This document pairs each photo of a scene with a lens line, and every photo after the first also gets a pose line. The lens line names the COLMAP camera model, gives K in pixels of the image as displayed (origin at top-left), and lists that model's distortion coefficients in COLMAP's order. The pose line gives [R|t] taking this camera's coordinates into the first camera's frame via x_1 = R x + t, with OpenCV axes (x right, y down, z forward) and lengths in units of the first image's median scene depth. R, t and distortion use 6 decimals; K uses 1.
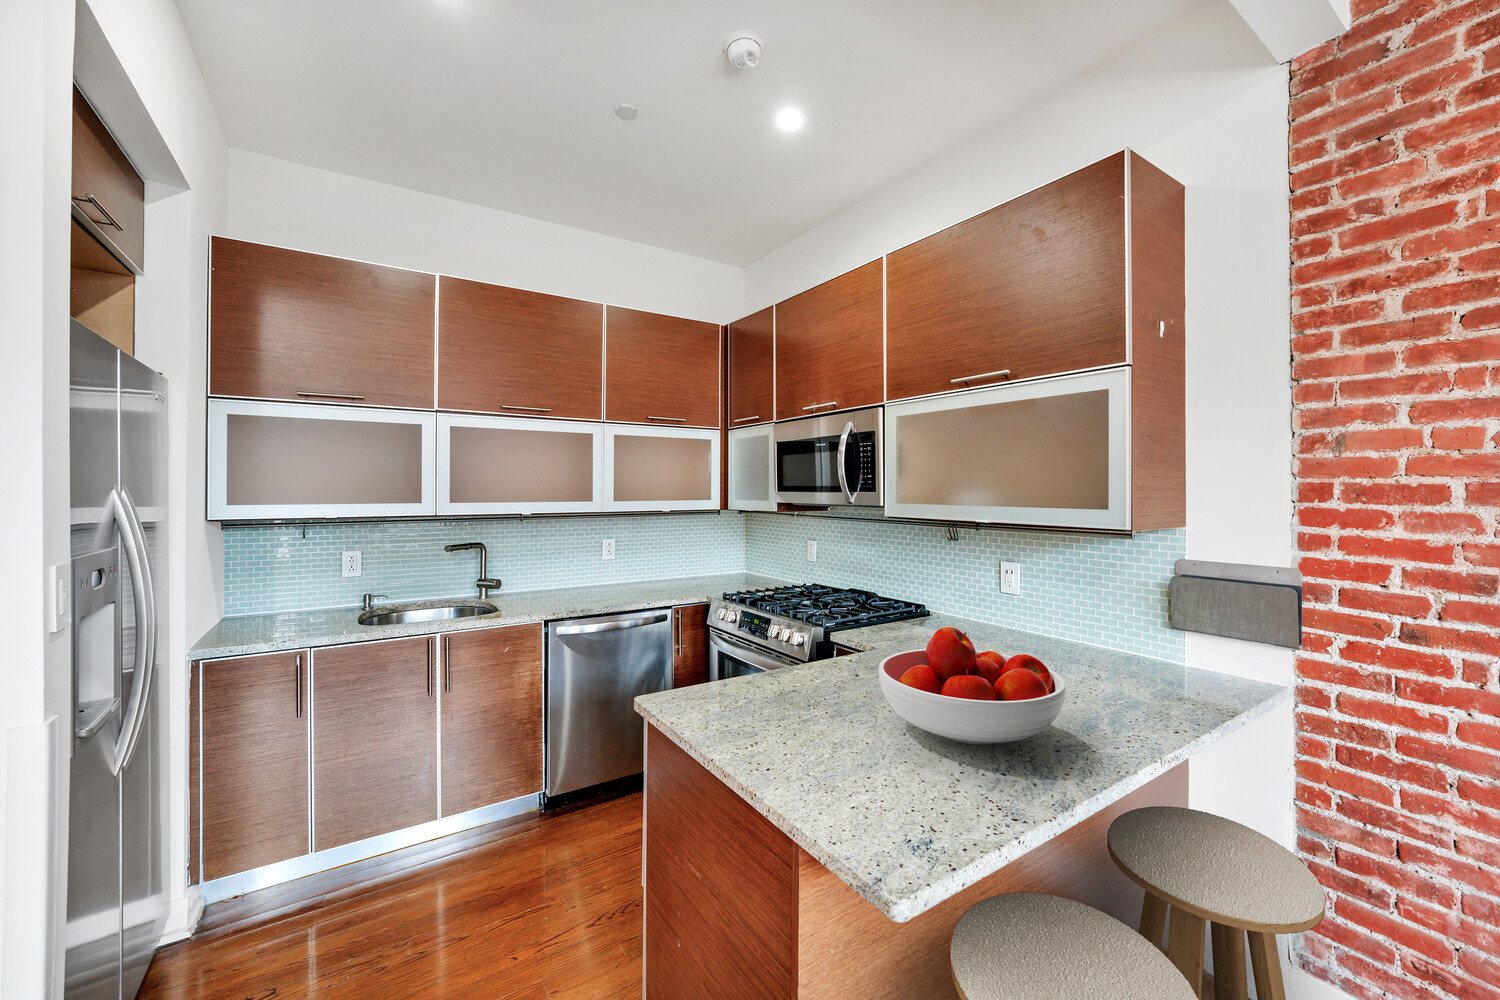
lens RADIAL K [[592.7, 0, 747.2], [0, 592.7, 494.6], [0, 0, 1]] dist [-0.002853, 0.000204]
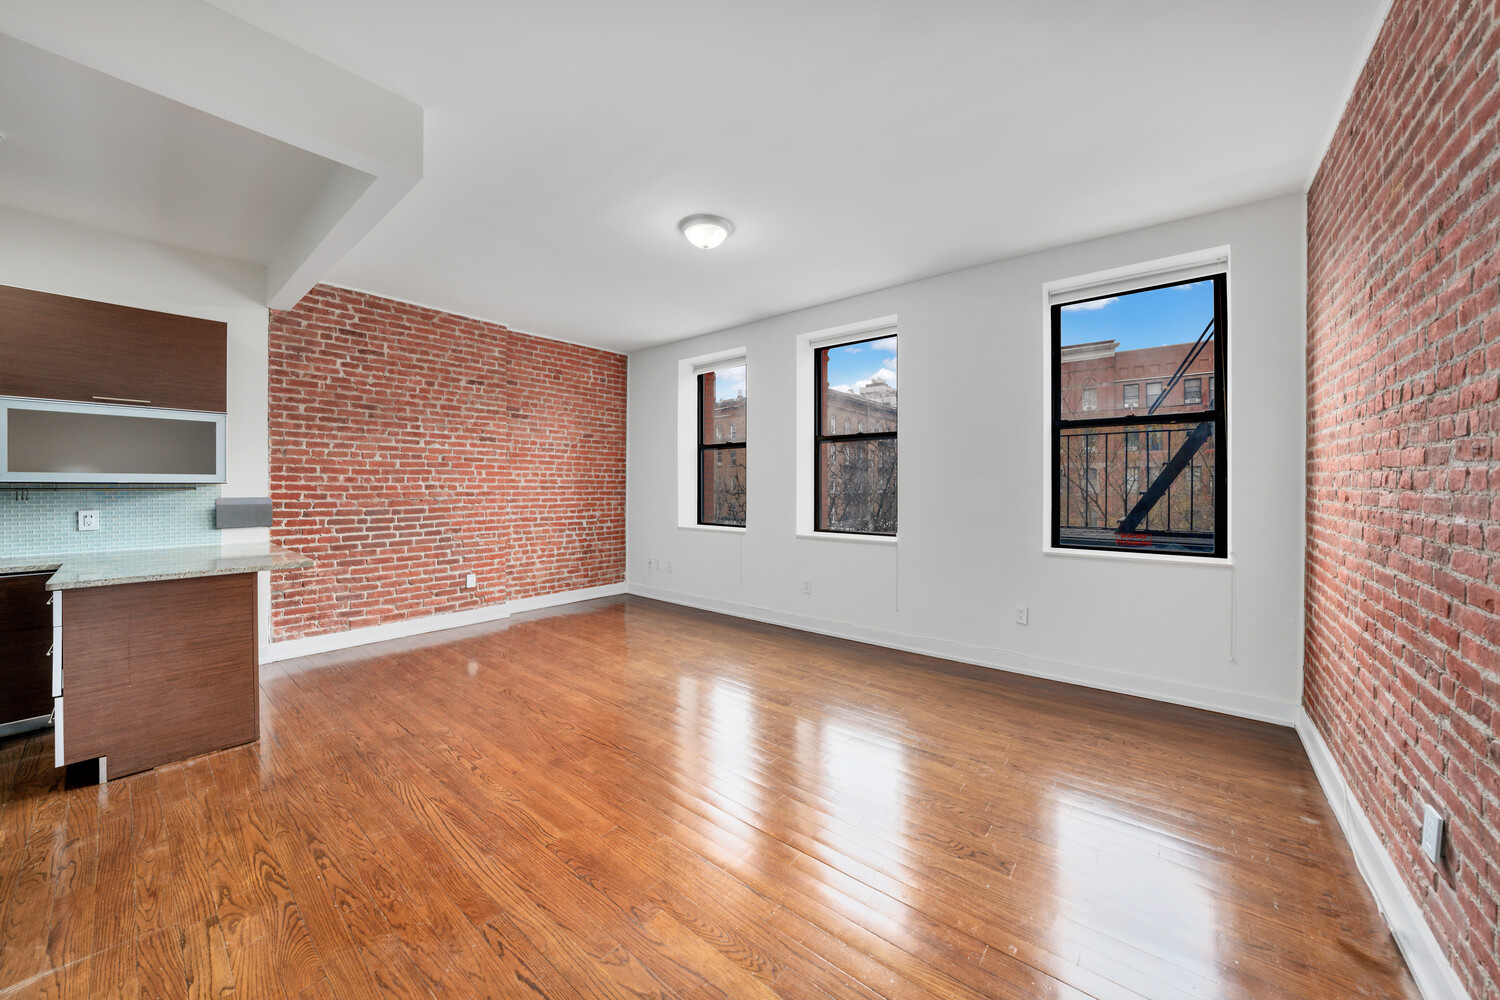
lens RADIAL K [[533.6, 0, 738.9], [0, 533.6, 479.3], [0, 0, 1]] dist [-0.003072, -0.000165]
pose [[-0.295265, -0.004580, 0.955404, -2.203542], [-0.006701, 0.999974, 0.002723, 0.024266], [-0.955392, -0.005598, -0.295288, -0.358922]]
